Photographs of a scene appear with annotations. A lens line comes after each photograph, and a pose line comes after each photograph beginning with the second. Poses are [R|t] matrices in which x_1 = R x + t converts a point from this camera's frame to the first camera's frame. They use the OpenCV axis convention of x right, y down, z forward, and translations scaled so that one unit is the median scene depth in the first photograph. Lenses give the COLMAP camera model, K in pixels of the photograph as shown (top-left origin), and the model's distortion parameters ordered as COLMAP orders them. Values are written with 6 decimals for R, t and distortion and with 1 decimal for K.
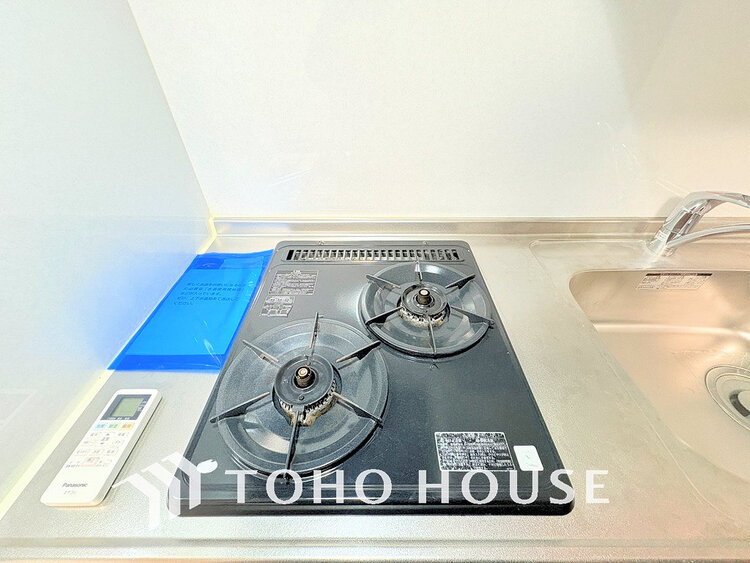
lens RADIAL K [[298.0, 0, 378.9], [0, 298.0, 283.2], [0, 0, 1]] dist [0.001417, -0.000011]
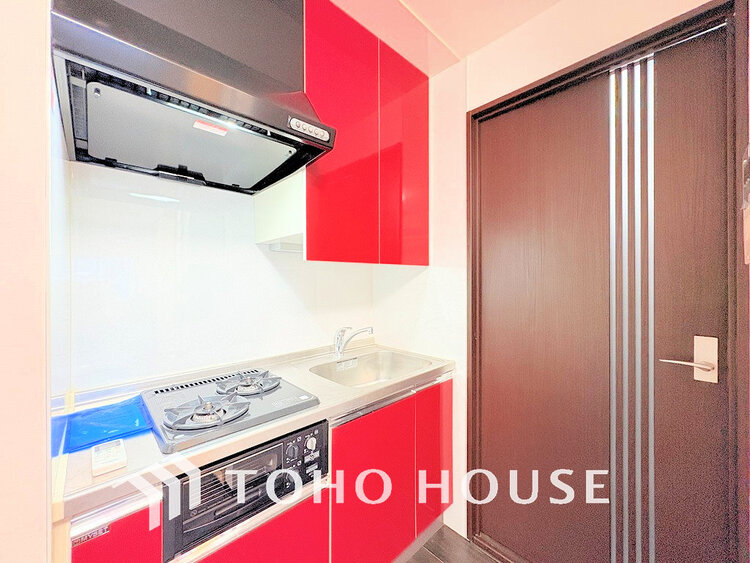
lens RADIAL K [[298.0, 0, 378.9], [0, 298.0, 283.2], [0, 0, 1]] dist [0.001417, -0.000011]
pose [[0.721942, -0.004875, 0.691936, -0.547278], [0.448447, 0.764843, -0.462504, 0.753568], [-0.526968, 0.644198, 0.554359, -0.963347]]
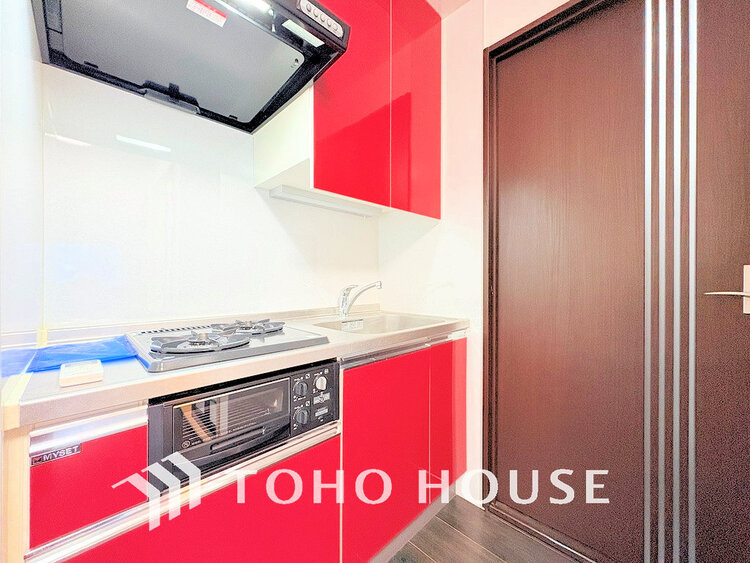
lens RADIAL K [[298.0, 0, 378.9], [0, 298.0, 283.2], [0, 0, 1]] dist [0.001417, -0.000011]
pose [[0.708538, -0.002125, 0.705669, -0.509535], [0.454308, 0.766569, -0.453846, 0.895860], [-0.539980, 0.642158, 0.544109, -0.588747]]
